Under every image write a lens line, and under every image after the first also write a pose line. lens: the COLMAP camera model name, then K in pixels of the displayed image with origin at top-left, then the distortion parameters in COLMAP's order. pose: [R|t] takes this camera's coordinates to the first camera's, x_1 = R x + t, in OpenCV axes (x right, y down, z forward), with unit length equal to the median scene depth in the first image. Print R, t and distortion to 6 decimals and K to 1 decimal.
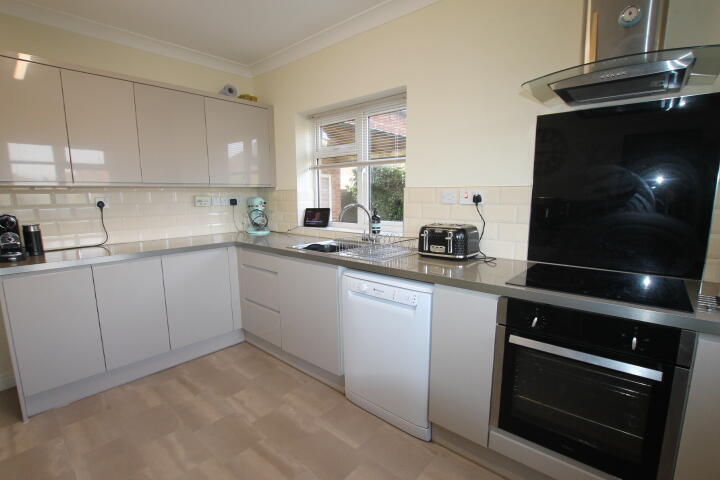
lens RADIAL K [[337.0, 0, 361.8], [0, 337.0, 249.3], [0, 0, 1]] dist [-0.027874, 0.000998]
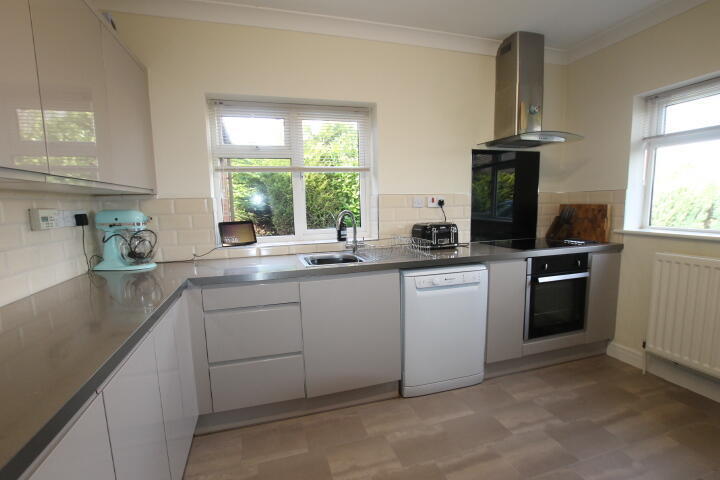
lens RADIAL K [[337.0, 0, 361.8], [0, 337.0, 249.3], [0, 0, 1]] dist [-0.027874, 0.000998]
pose [[0.529747, -0.121630, 0.839389, -0.918769], [0.156978, 0.986626, 0.043895, -0.068839], [-0.833503, 0.108512, 0.541755, 0.507725]]
